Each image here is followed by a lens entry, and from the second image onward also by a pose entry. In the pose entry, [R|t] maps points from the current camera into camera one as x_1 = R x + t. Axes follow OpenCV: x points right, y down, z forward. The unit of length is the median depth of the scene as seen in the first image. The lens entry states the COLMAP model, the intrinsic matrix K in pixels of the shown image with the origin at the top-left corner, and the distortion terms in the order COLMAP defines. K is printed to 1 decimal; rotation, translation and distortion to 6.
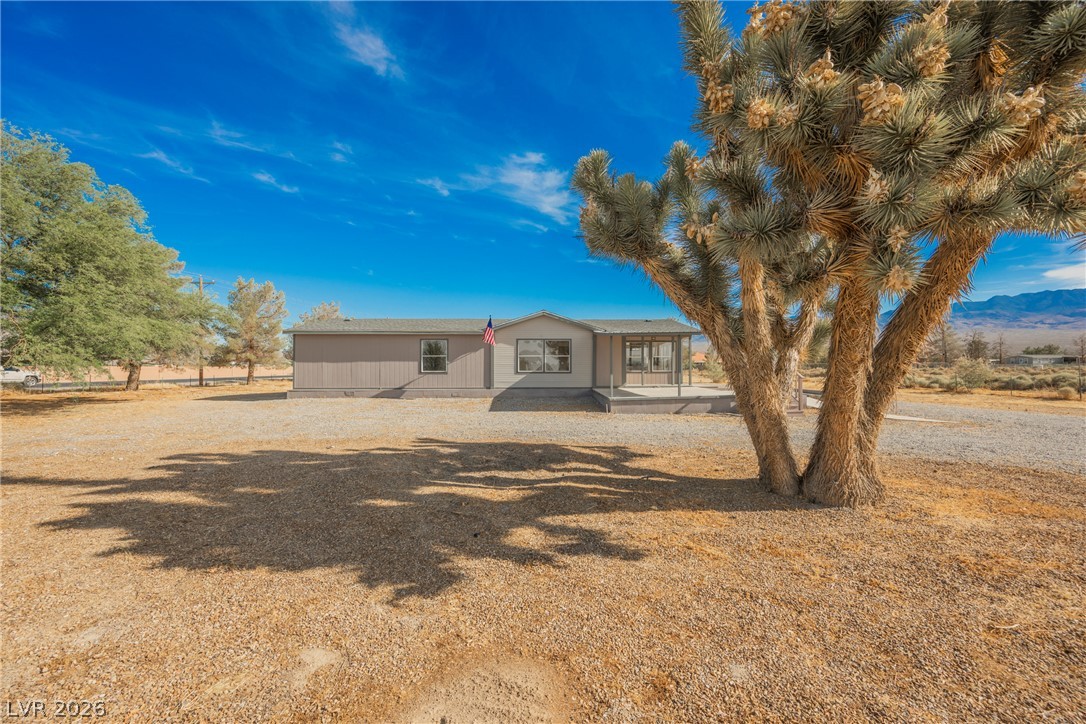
lens RADIAL K [[425.0, 0, 543.2], [0, 425.0, 361.1], [0, 0, 1]] dist [-0.000999, -0.000436]
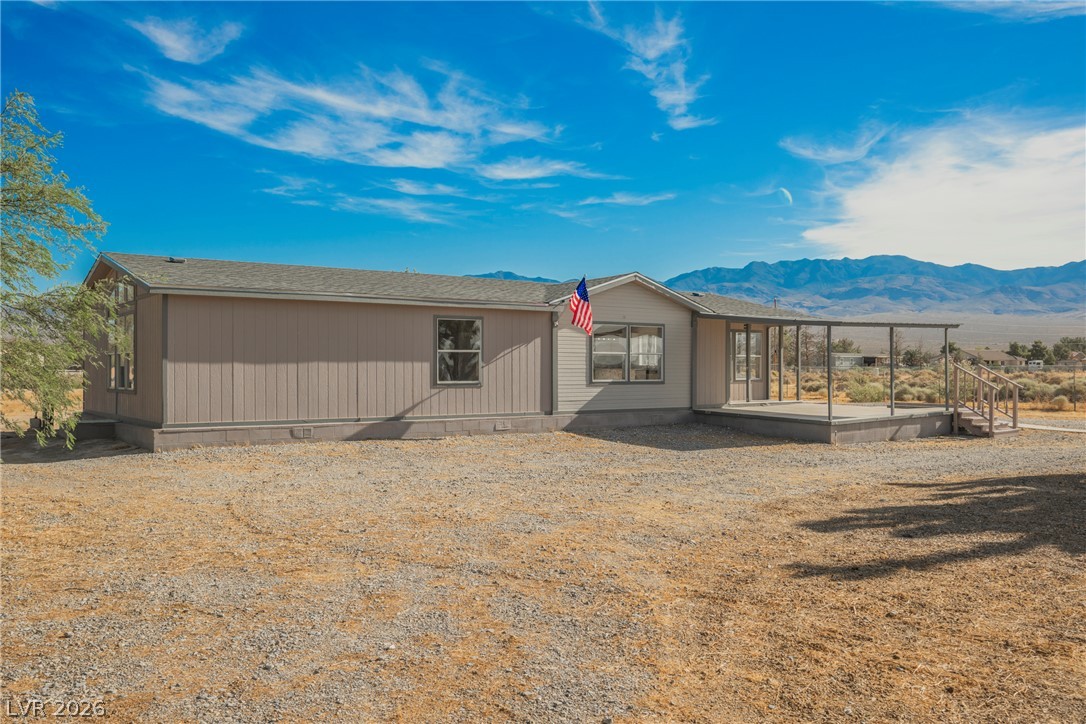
lens RADIAL K [[929.9, 0, 542.8], [0, 929.9, 363.9], [0, 0, 1]] dist [0.000632, 0.001589]
pose [[0.826258, 0.003957, 0.563278, -0.784940], [-0.007692, 0.999961, 0.004259, -0.002783], [-0.563239, -0.007852, 0.826256, 0.052305]]
